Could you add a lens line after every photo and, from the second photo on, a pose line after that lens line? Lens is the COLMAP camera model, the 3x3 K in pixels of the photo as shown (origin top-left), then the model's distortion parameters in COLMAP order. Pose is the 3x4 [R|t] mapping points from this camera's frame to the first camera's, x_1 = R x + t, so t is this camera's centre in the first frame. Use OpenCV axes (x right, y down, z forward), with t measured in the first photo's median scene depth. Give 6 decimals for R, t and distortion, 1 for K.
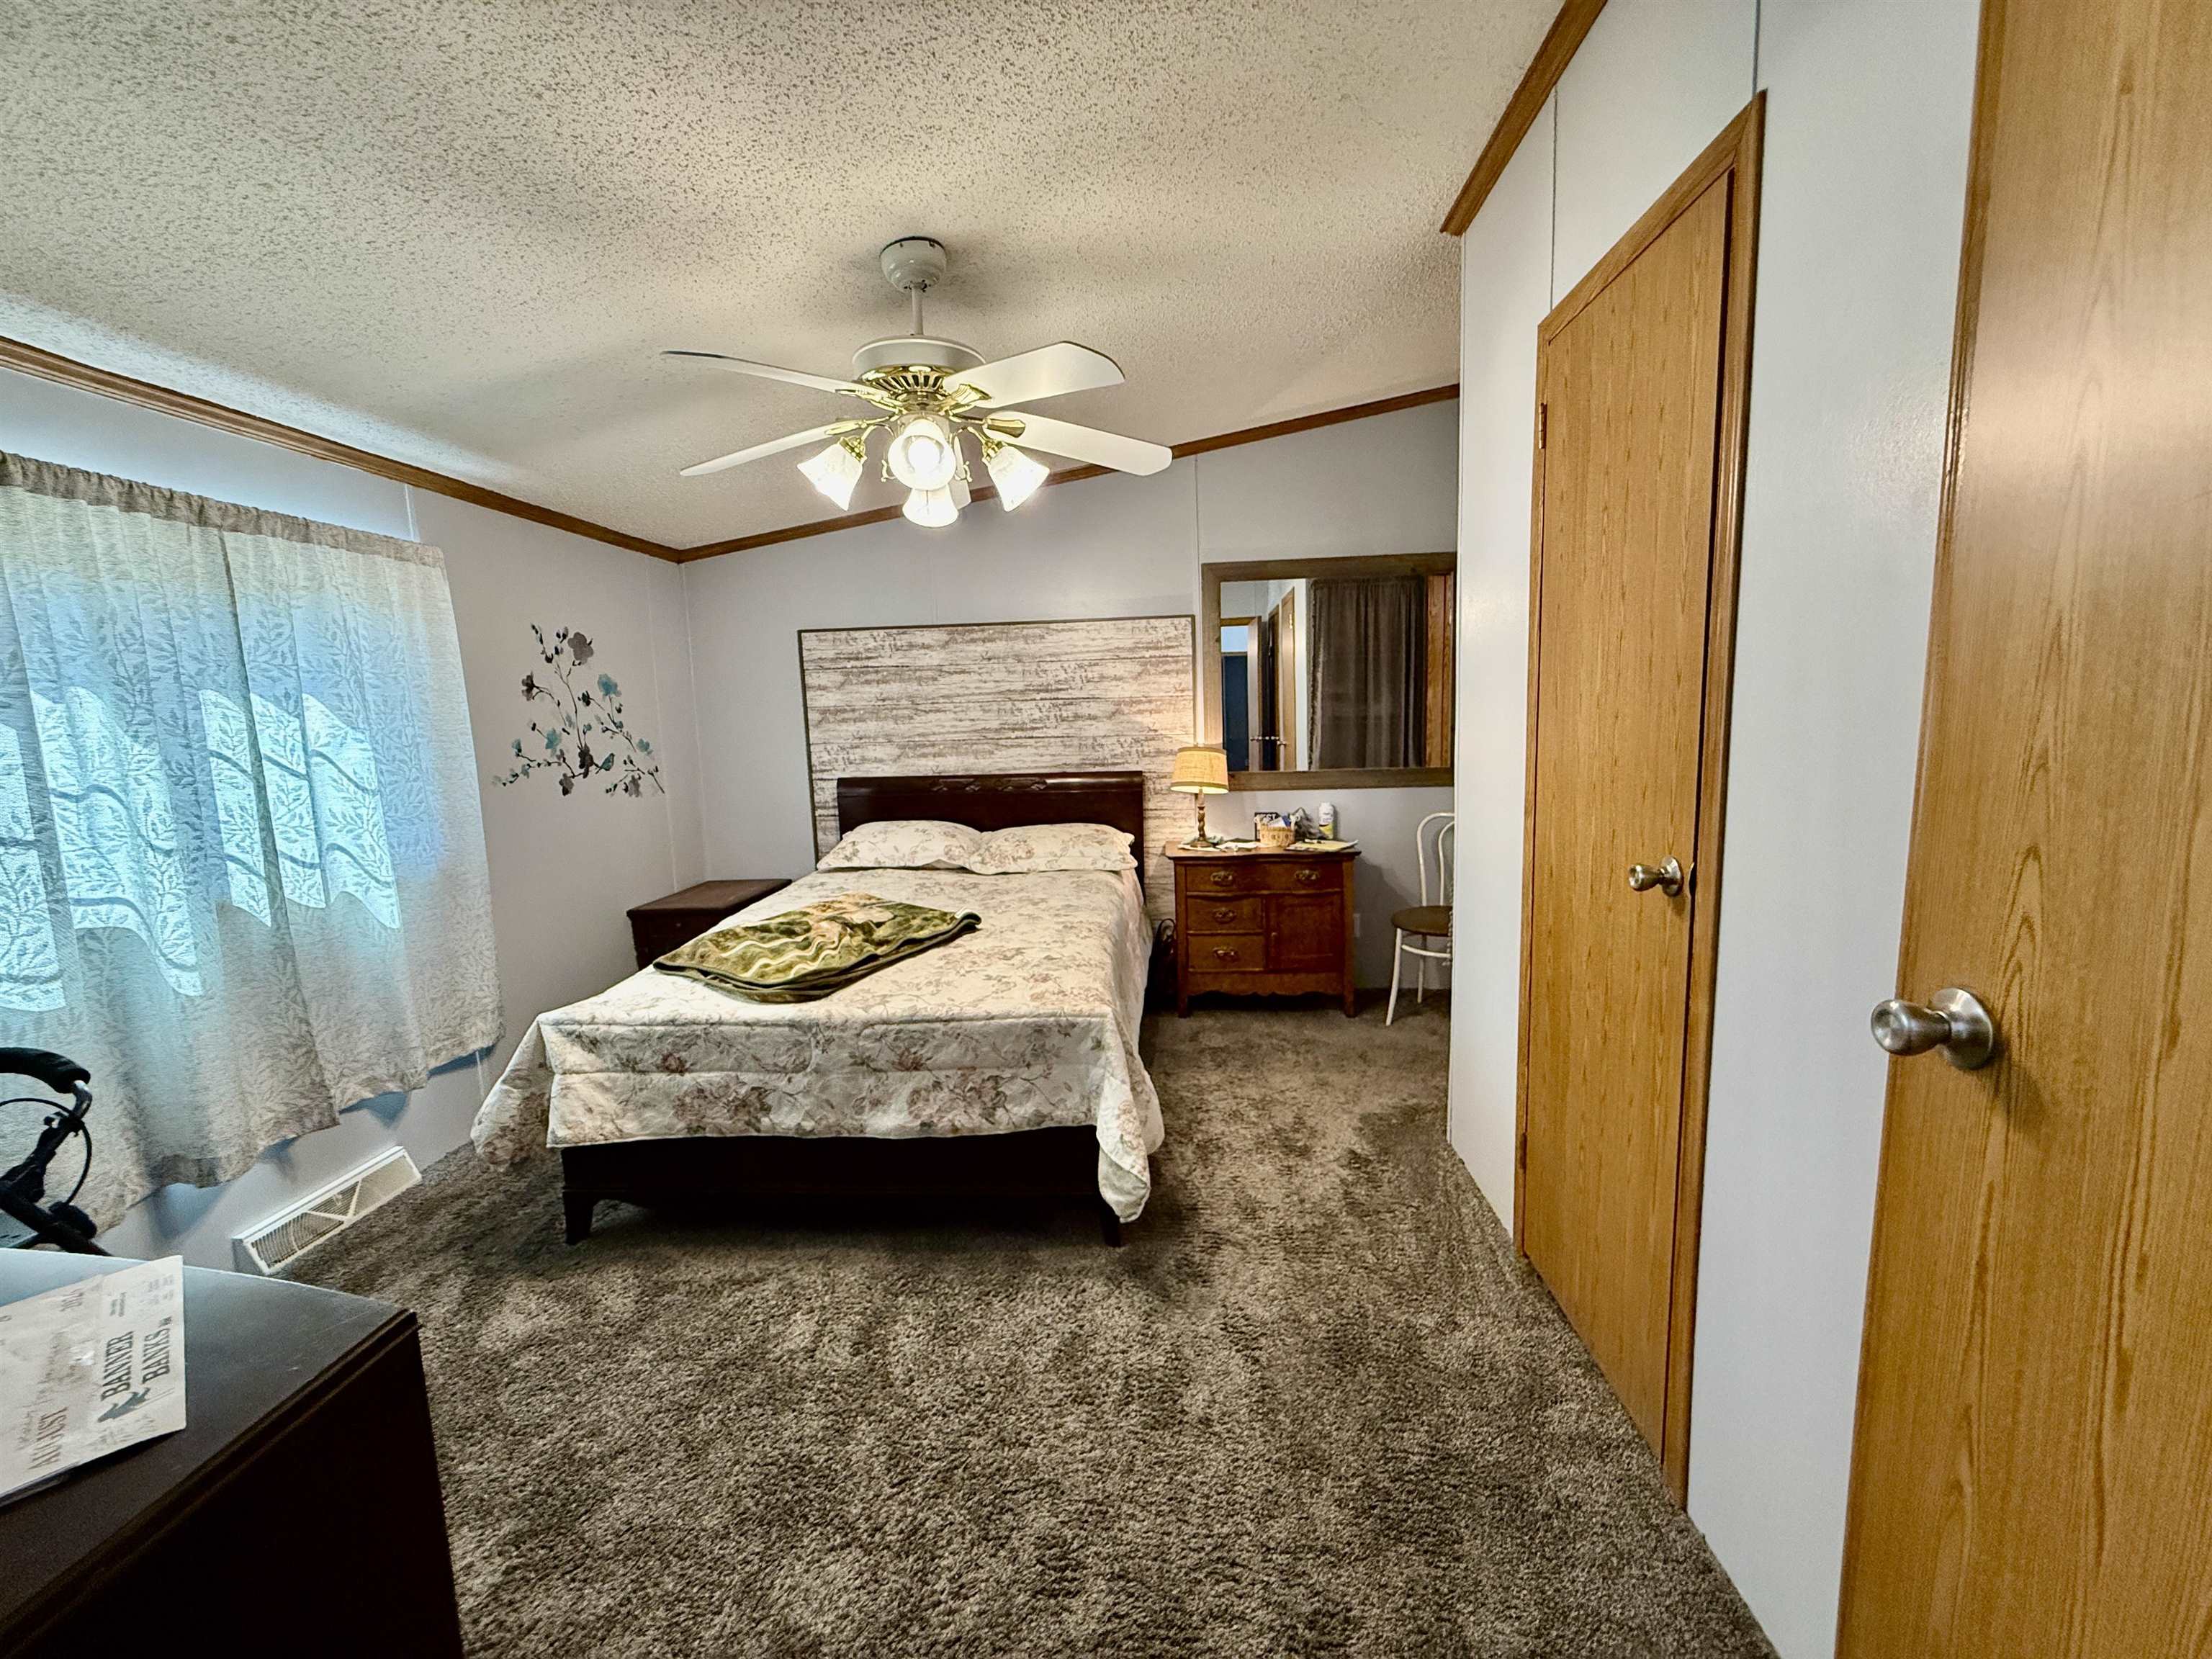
lens RADIAL K [[881.0, 0, 1097.0], [0, 881.0, 831.2], [0, 0, 1]] dist [-0.003874, 0.000975]
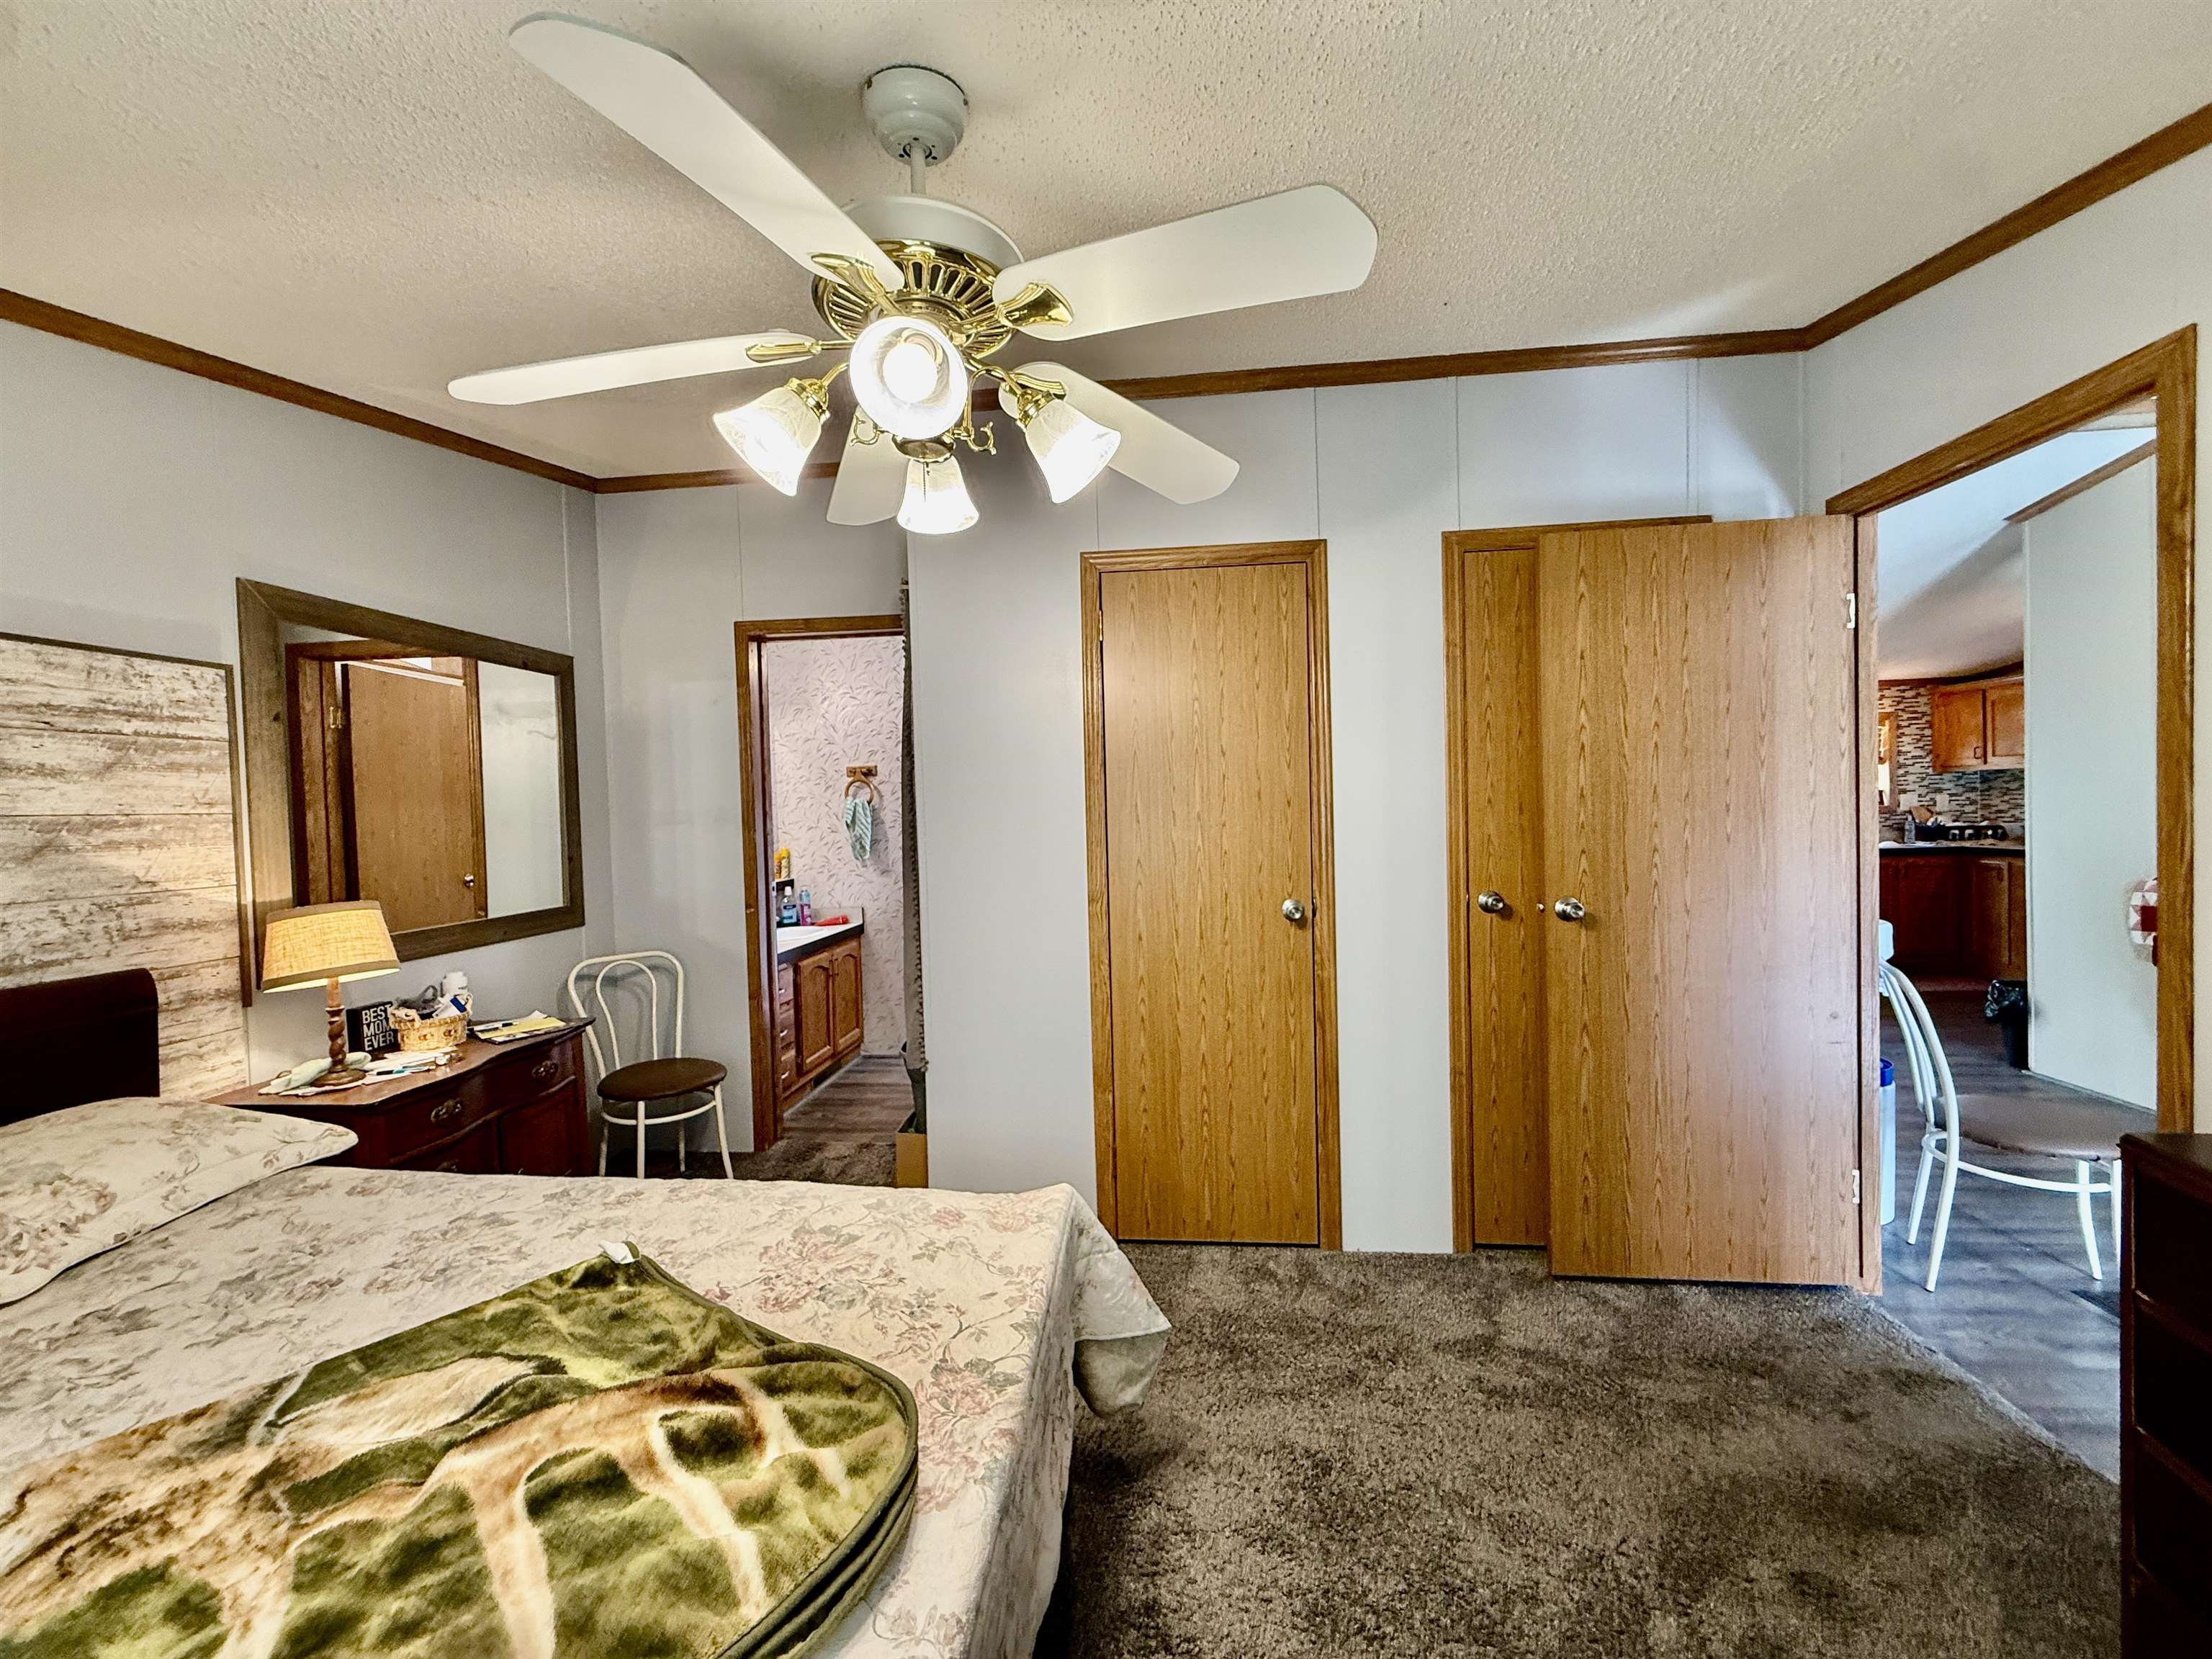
lens RADIAL K [[881.0, 0, 1109.1], [0, 881.0, 826.8], [0, 0, 1]] dist [-0.003874, 0.000975]
pose [[0.010882, 0.006357, 0.999921, -0.426990], [0.157737, 0.987449, -0.007994, -0.059185], [-0.987421, 0.157811, 0.009743, 0.481524]]
